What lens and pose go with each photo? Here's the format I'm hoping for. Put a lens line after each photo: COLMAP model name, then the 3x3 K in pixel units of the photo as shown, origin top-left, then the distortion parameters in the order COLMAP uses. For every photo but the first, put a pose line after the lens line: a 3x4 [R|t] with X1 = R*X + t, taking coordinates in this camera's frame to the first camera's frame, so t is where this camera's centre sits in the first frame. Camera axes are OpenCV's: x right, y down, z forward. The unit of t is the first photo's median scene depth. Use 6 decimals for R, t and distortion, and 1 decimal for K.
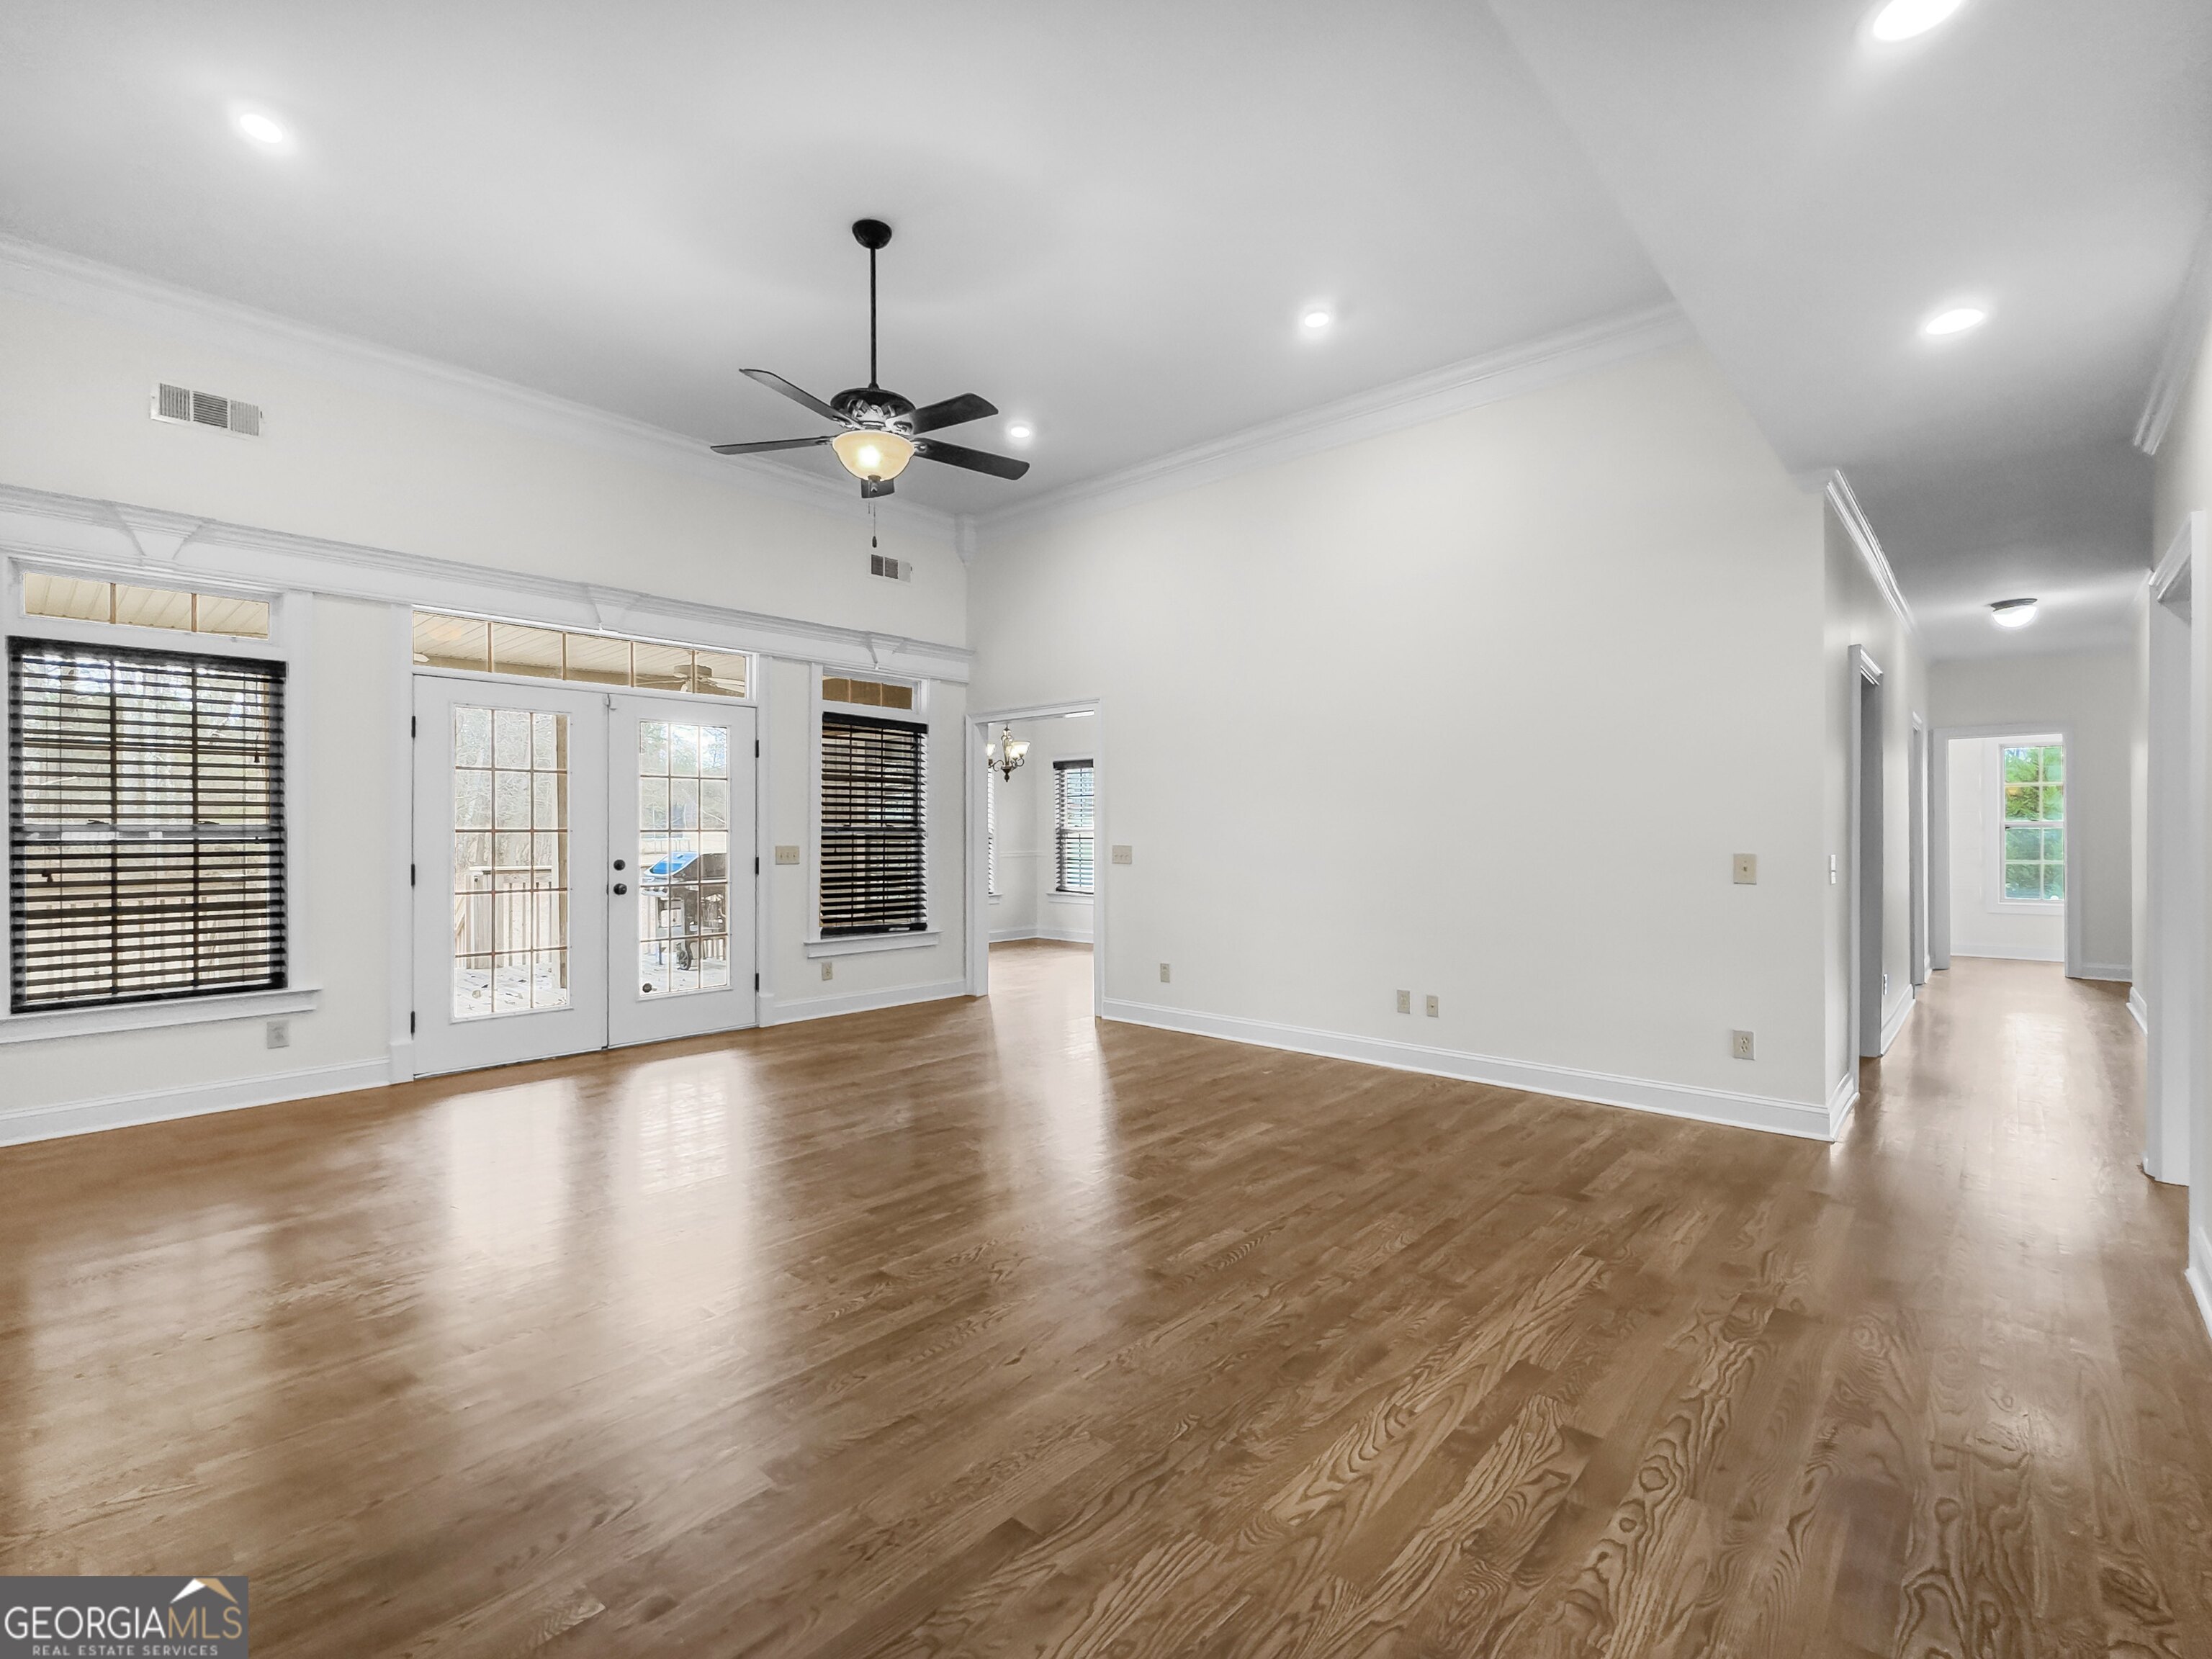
lens RADIAL K [[1014.1, 0, 1093.8], [0, 1014.1, 842.4], [0, 0, 1]] dist [-0.005622, 0.000776]
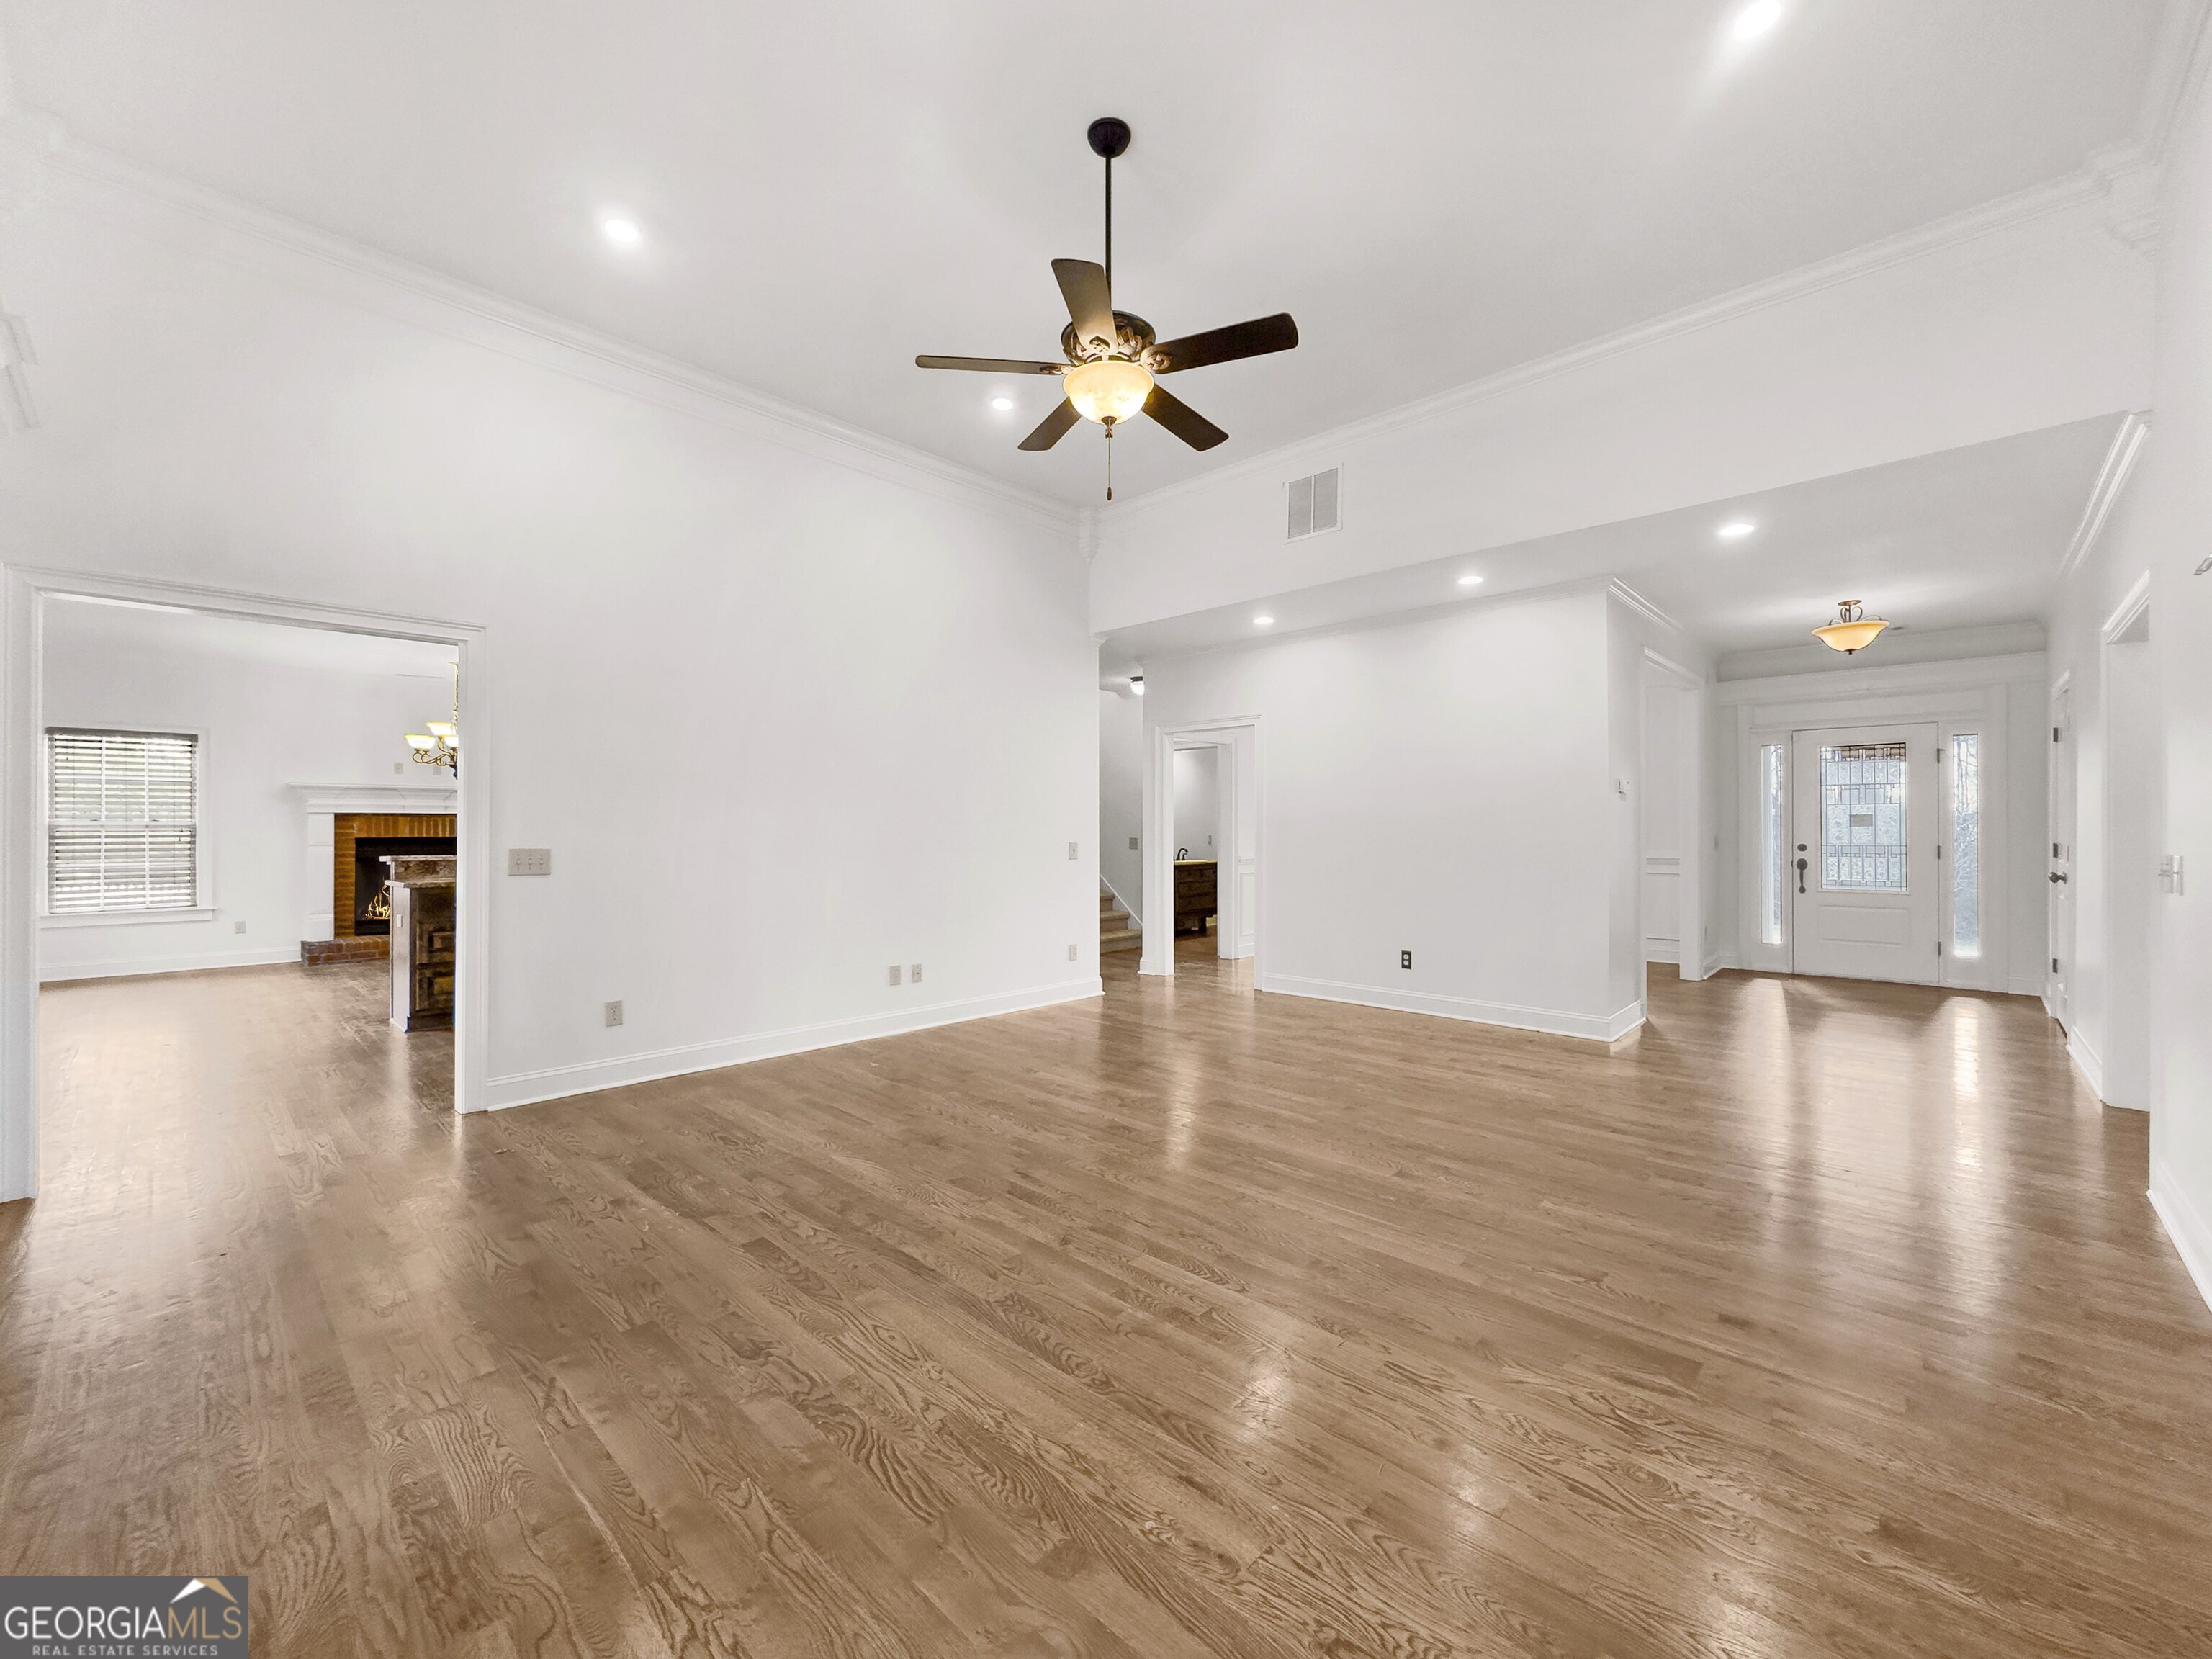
lens RADIAL K [[954.8, 0, 1104.6], [0, 954.8, 823.1], [0, 0, 1]] dist [0.002569, -0.002216]
pose [[-0.018320, 0.007050, 0.999807, -1.339556], [0.012171, 0.999903, -0.006828, -0.010276], [-0.999758, 0.012044, -0.018404, 1.320624]]
